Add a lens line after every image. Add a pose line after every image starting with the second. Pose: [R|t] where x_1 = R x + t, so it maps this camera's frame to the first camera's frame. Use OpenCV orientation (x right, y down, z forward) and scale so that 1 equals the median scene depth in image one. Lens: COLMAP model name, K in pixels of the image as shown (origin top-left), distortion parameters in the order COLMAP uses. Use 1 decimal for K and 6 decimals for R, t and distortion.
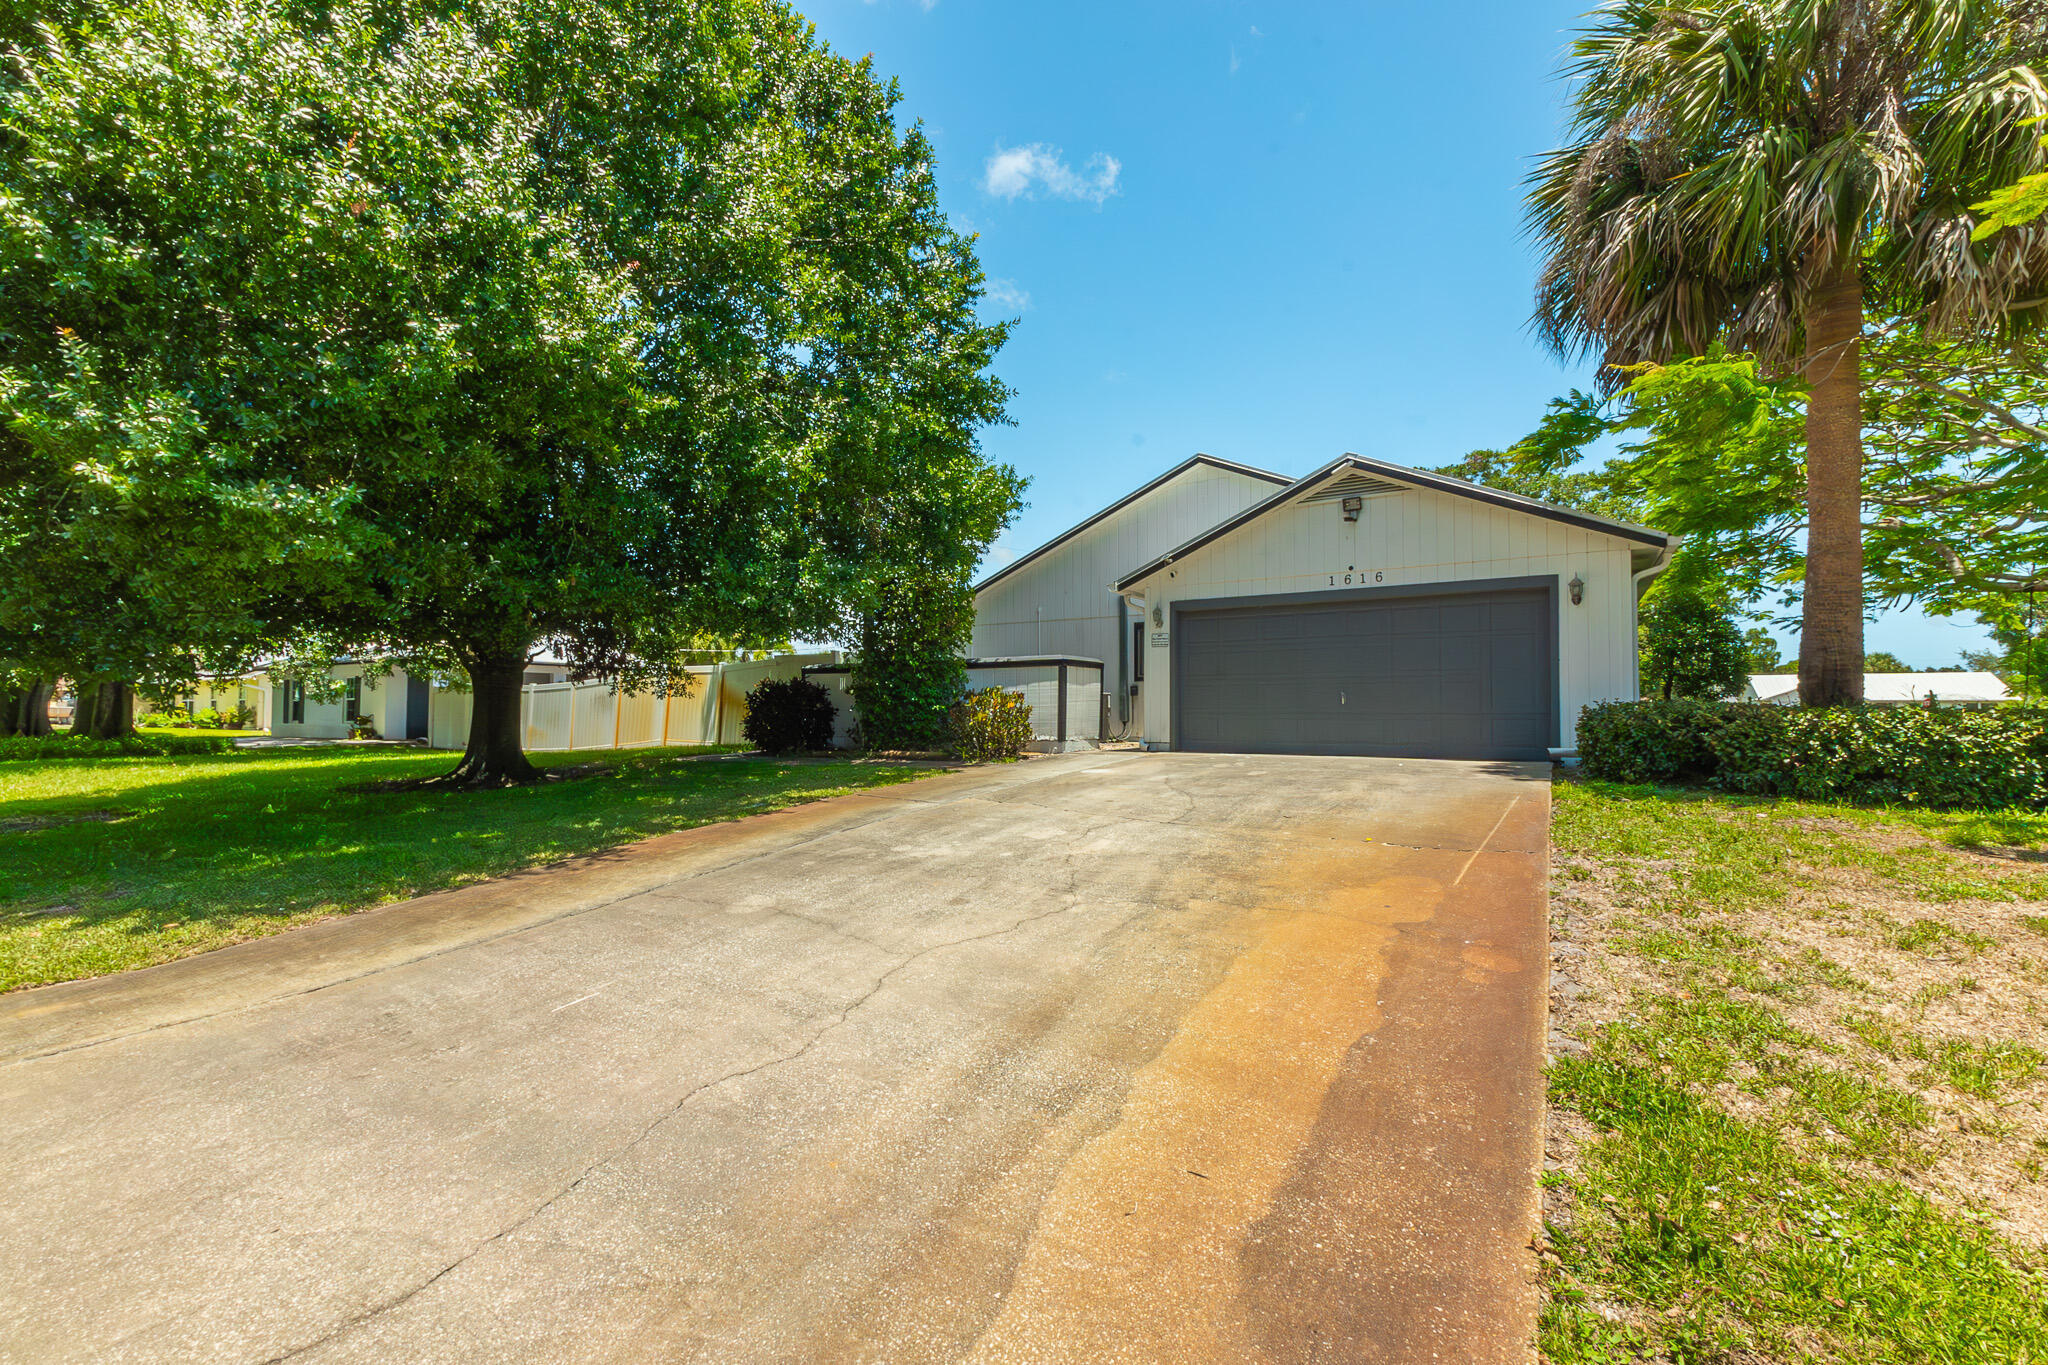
lens RADIAL K [[861.5, 0, 1025.2], [0, 861.5, 681.6], [0, 0, 1]] dist [0.009416, -0.001123]
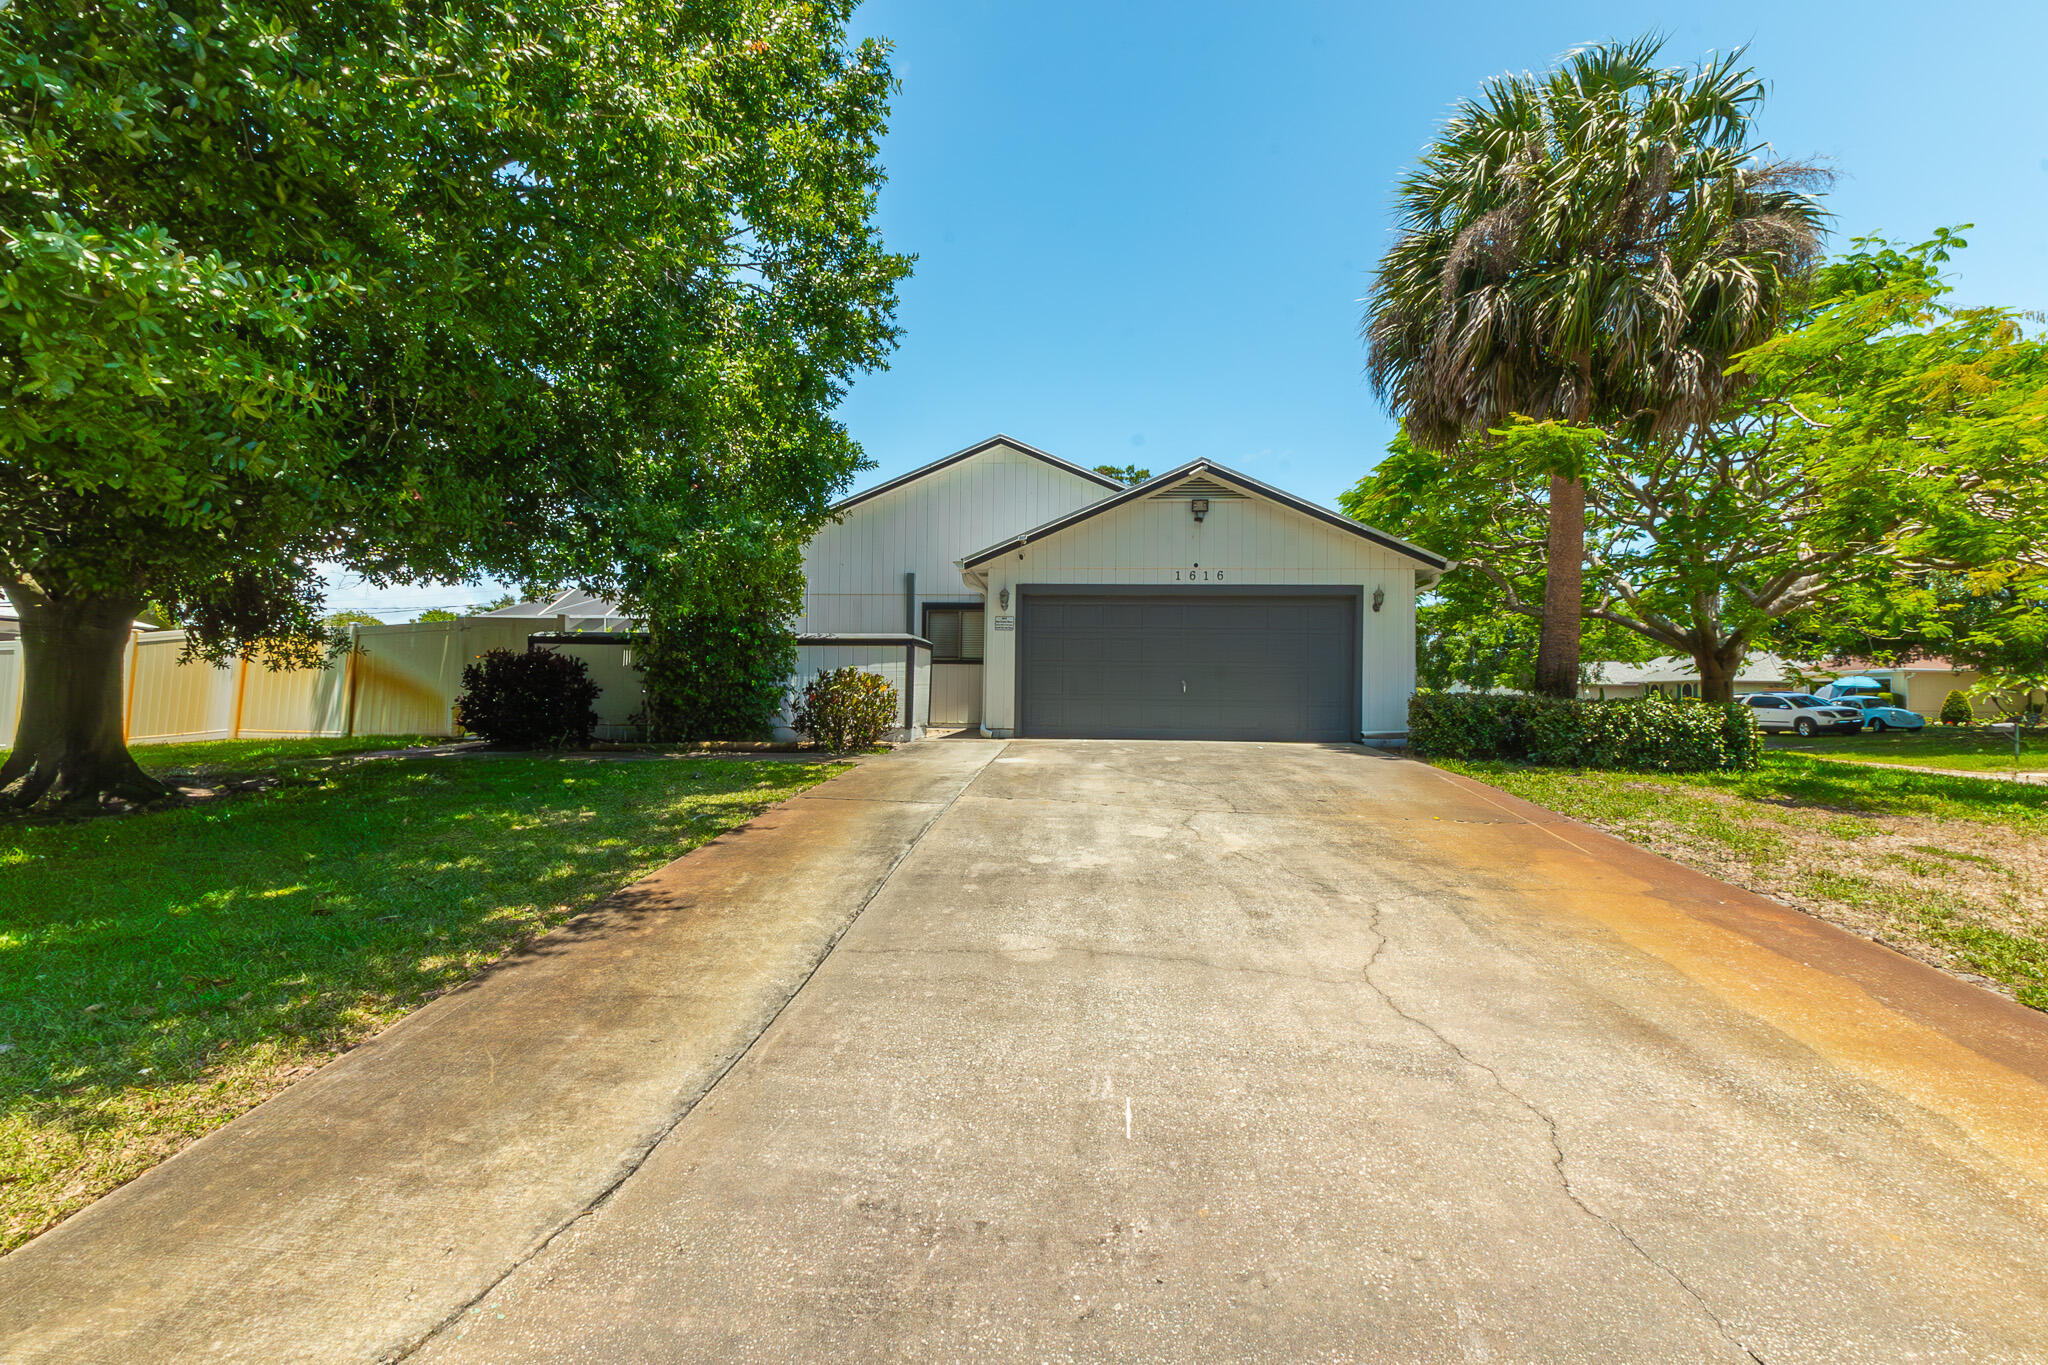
lens RADIAL K [[861.5, 0, 1023.2], [0, 861.5, 689.9], [0, 0, 1]] dist [0.009416, -0.001123]
pose [[0.884089, 0.012460, 0.467152, -0.329021], [-0.026705, 0.999358, 0.023884, 0.003931], [-0.466555, -0.033591, 0.883854, 0.154527]]
